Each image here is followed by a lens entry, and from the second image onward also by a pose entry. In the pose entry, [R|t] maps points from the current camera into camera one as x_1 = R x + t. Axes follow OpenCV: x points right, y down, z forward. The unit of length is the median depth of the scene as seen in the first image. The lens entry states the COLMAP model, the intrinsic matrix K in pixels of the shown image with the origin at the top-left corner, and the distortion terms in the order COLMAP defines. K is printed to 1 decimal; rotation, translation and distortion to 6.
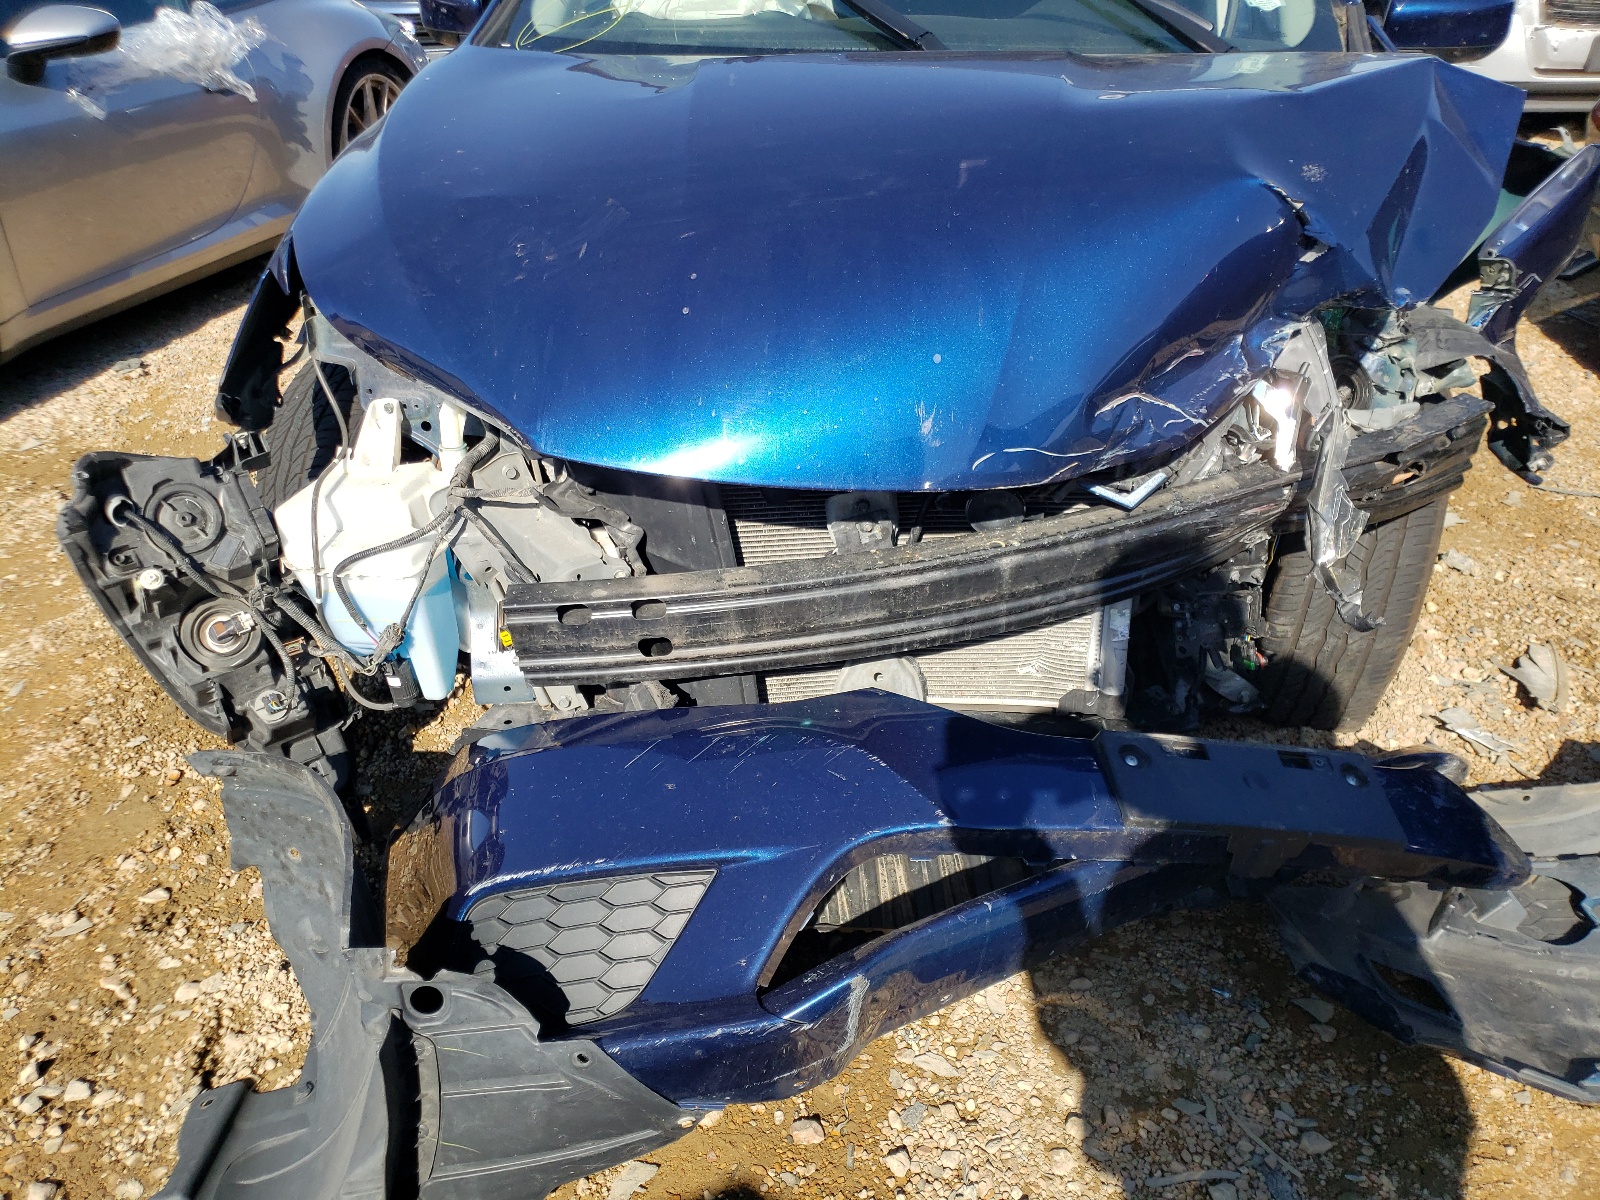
lens RADIAL K [[1221.2, 0, 800.0], [0, 1221.2, 600.0], [0, 0, 1]] dist [0.006104, -0.000254]
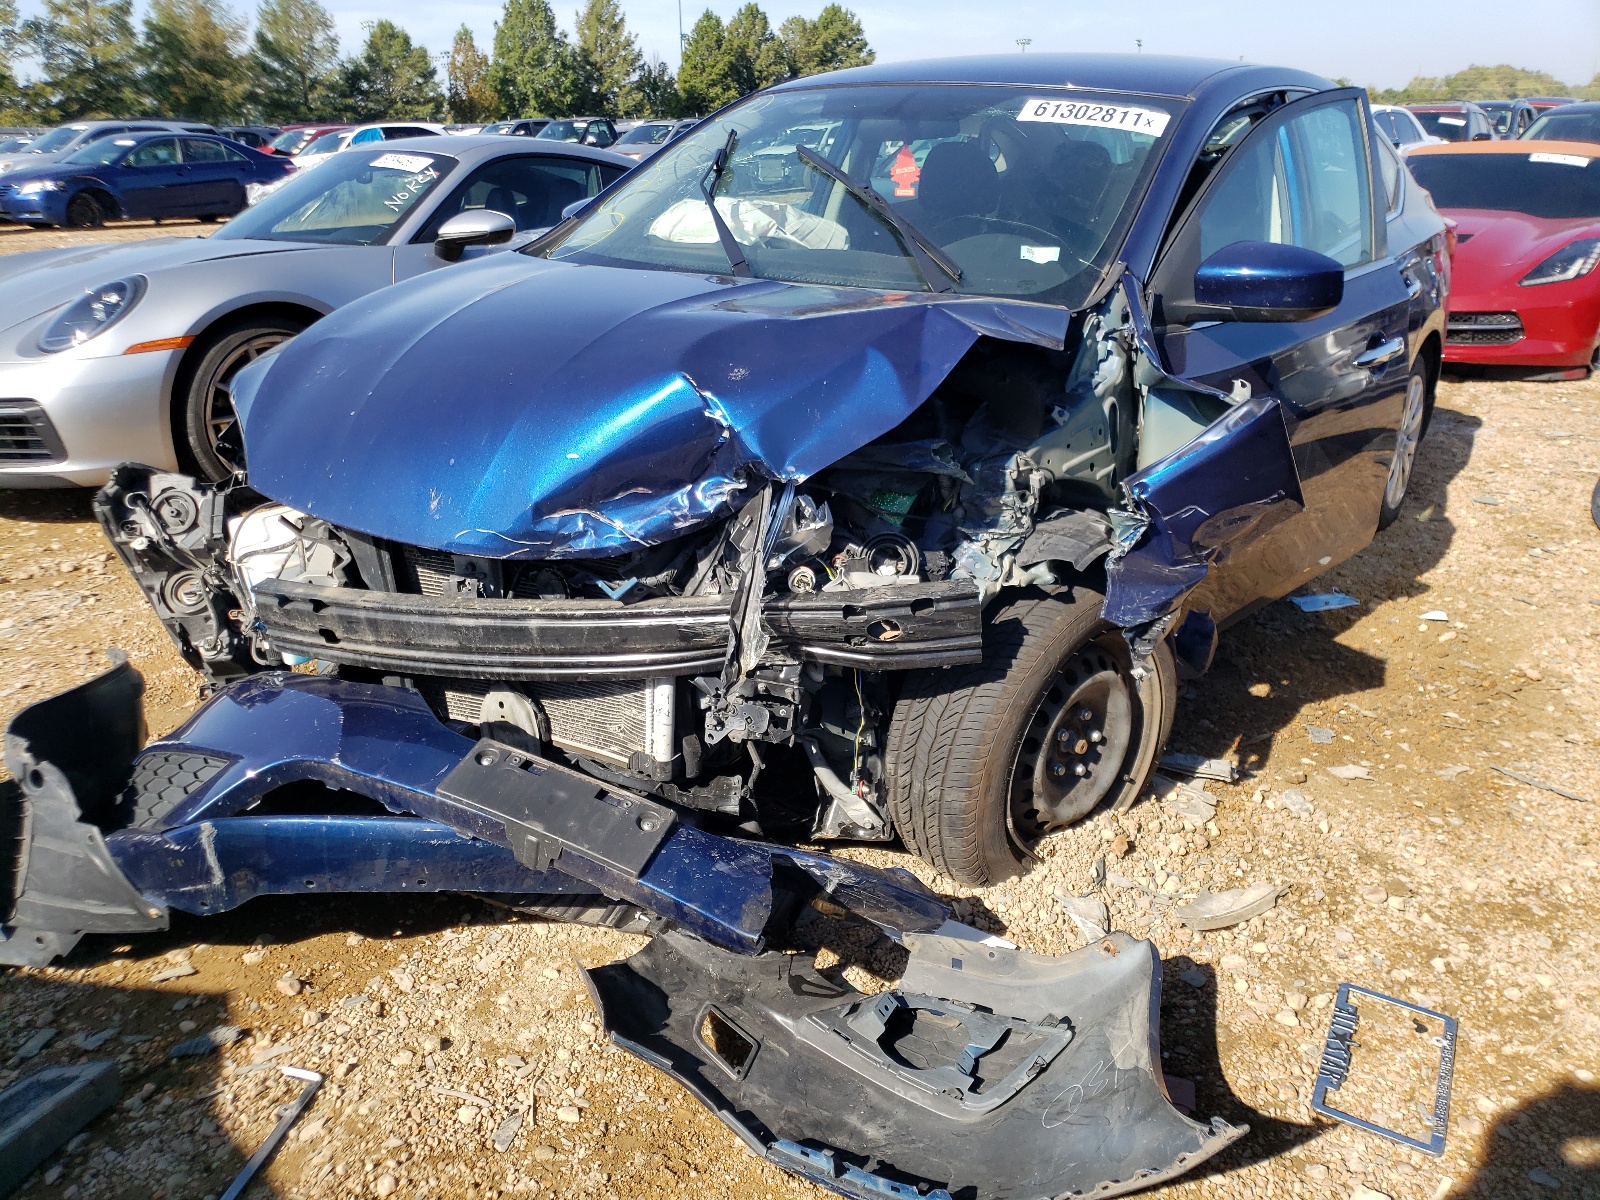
lens RADIAL K [[1205.9, 0, 800.0], [0, 1205.9, 600.0], [0, 0, 1]] dist [-0.007317, -0.003637]
pose [[0.896172, 0.179065, -0.405970, 0.918300], [-0.238999, 0.965686, -0.101642, 0.008458], [0.373839, 0.188115, 0.908216, -0.102680]]
